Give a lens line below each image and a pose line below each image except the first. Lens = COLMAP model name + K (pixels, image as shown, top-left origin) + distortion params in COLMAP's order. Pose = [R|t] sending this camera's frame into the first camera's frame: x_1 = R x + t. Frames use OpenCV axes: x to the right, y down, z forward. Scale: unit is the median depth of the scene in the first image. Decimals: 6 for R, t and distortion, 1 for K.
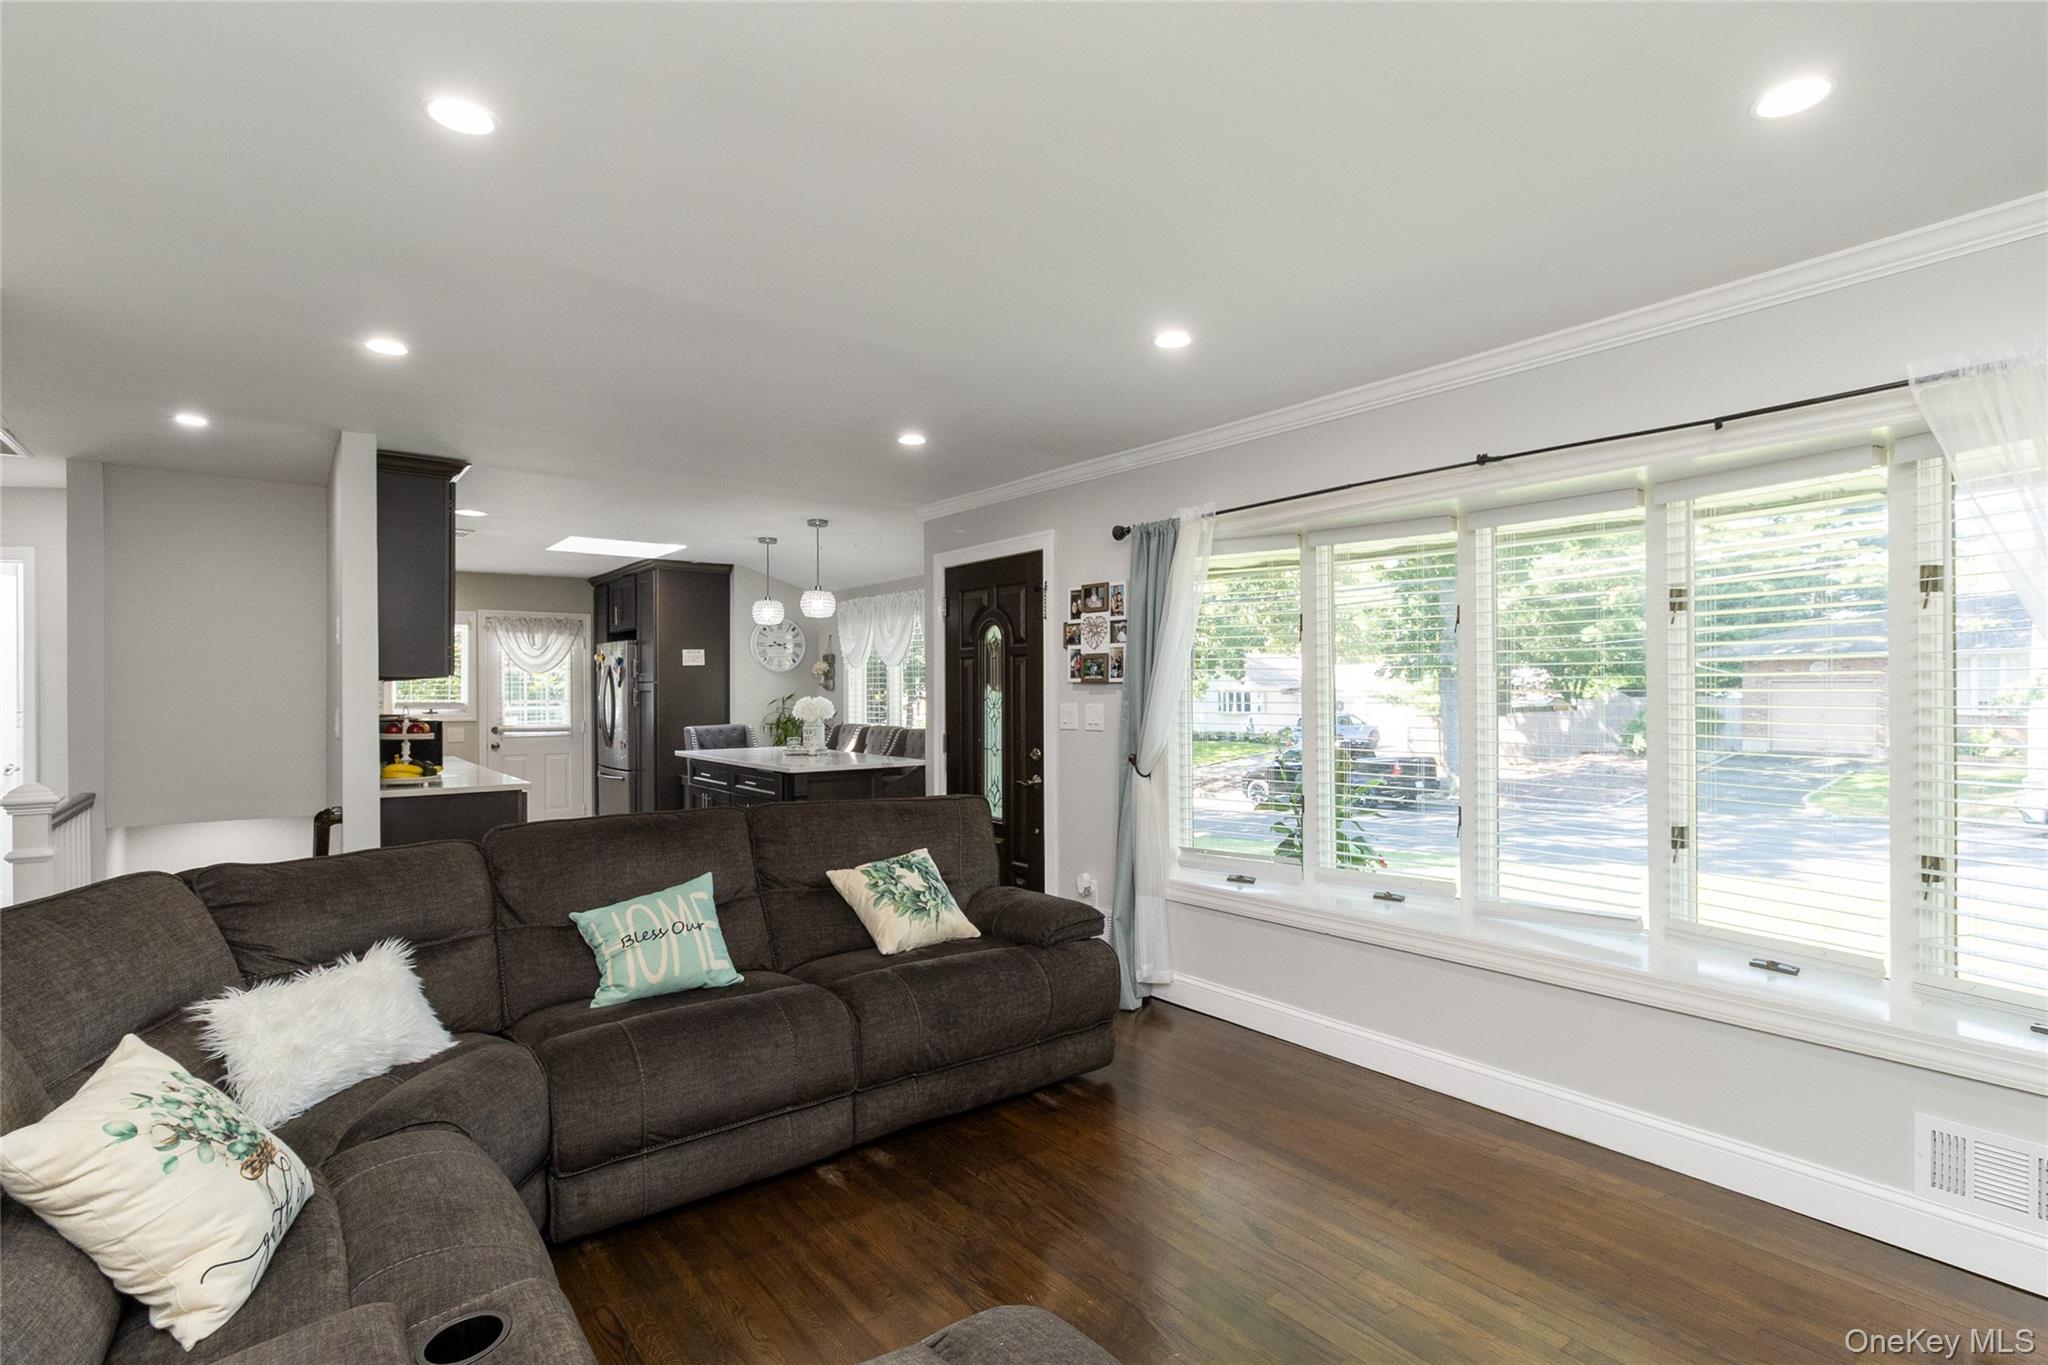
lens RADIAL K [[961.7, 0, 1031.7], [0, 961.7, 697.0], [0, 0, 1]] dist [0.003550, 0.001120]
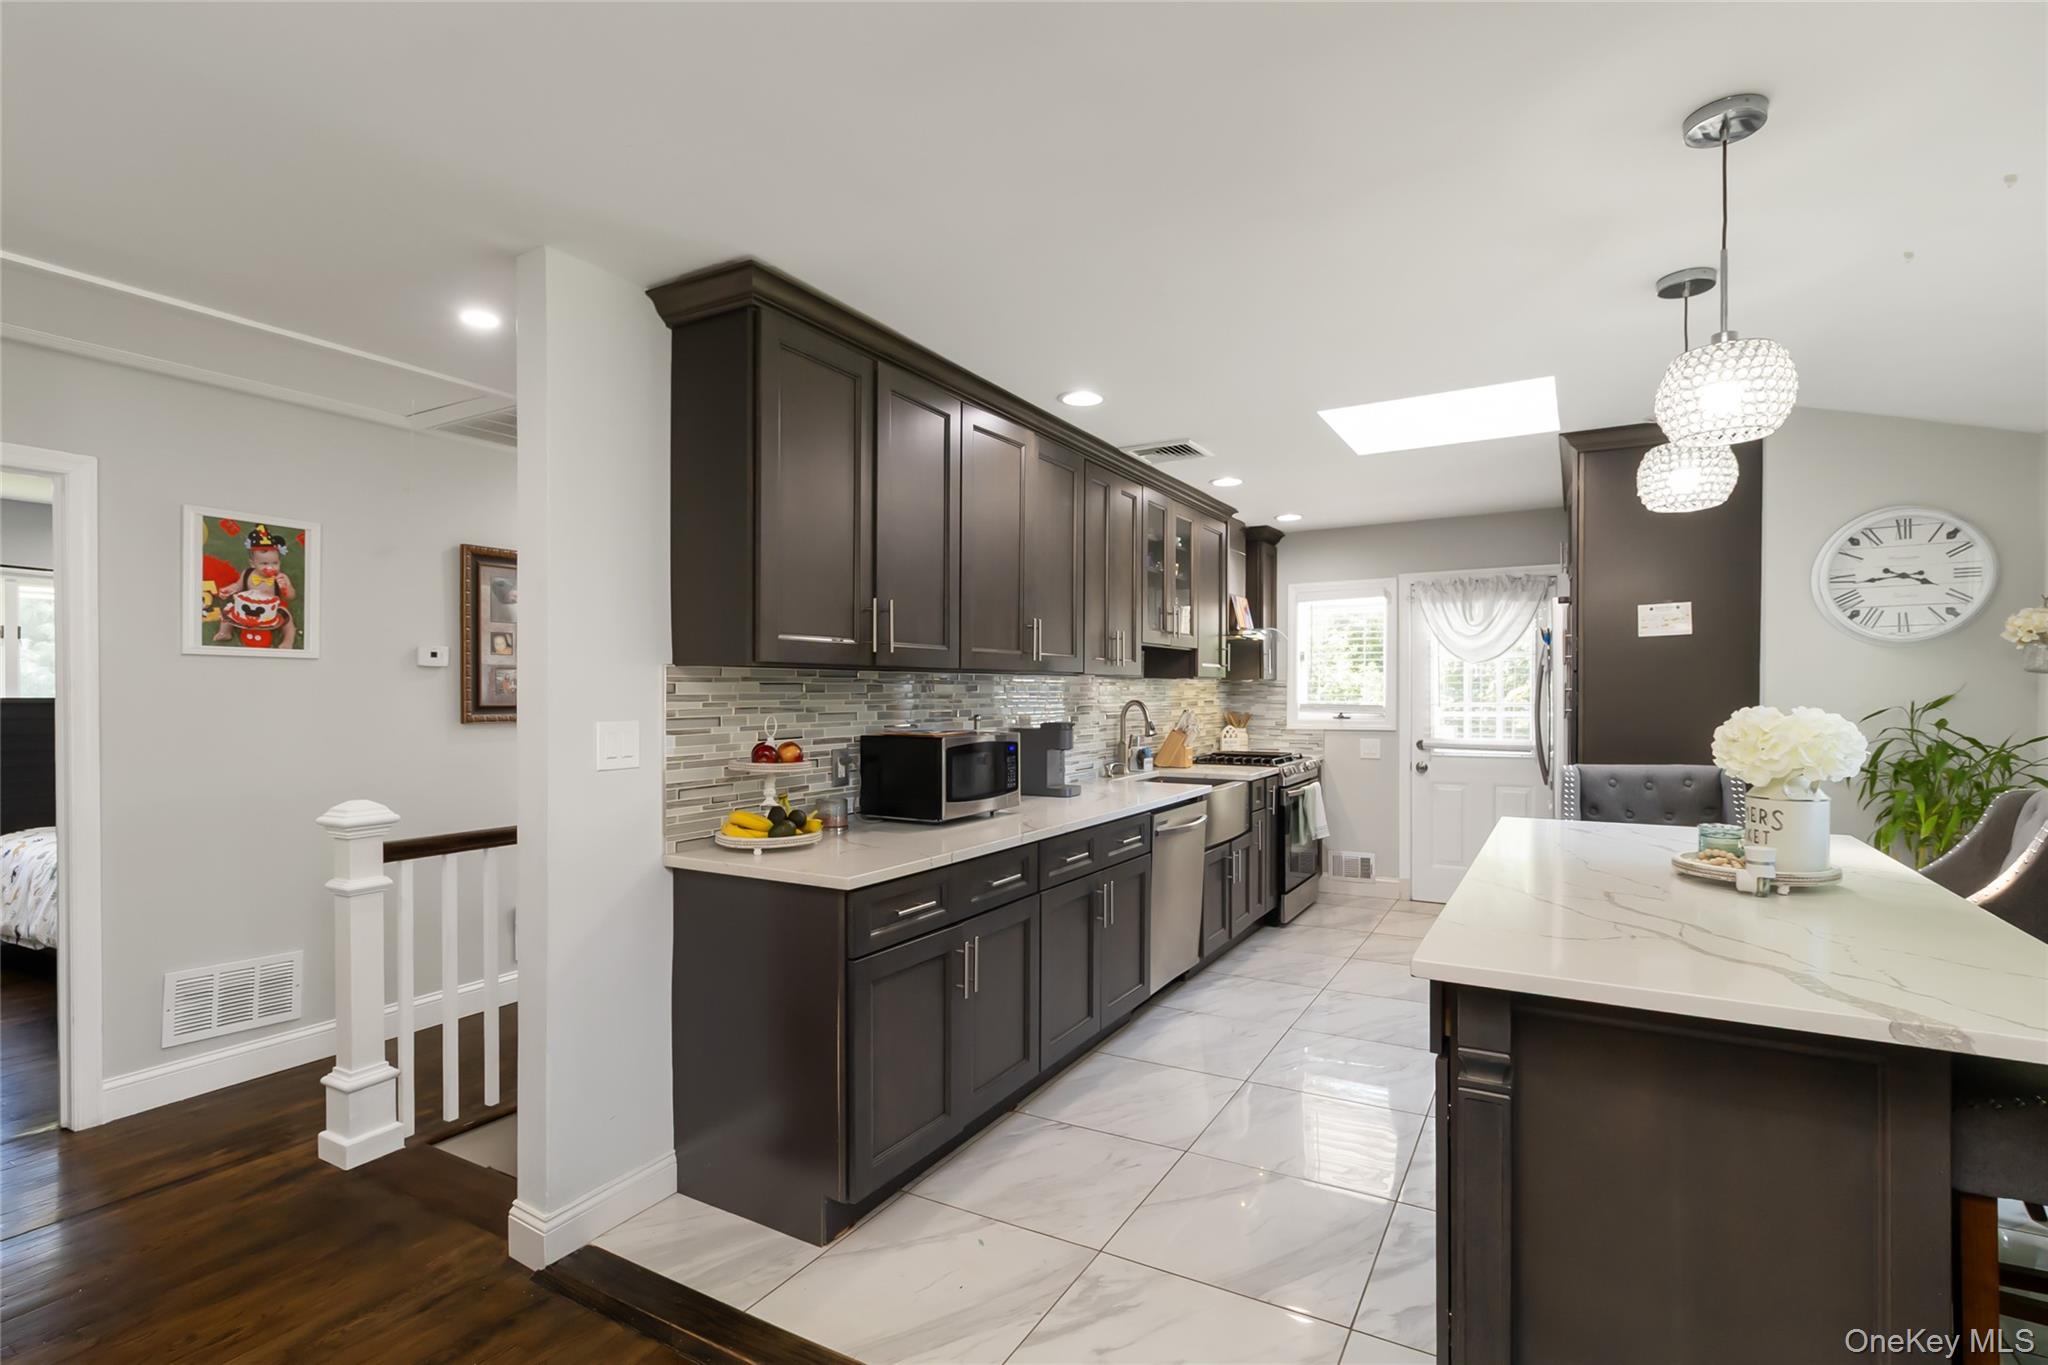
lens RADIAL K [[961.7, 0, 1020.5], [0, 961.7, 701.1], [0, 0, 1]] dist [0.003550, 0.001120]
pose [[0.369157, 0.010789, -0.929305, -0.034360], [-0.004331, 0.999942, 0.009888, -0.005911], [0.929357, 0.000374, 0.369182, 0.894516]]
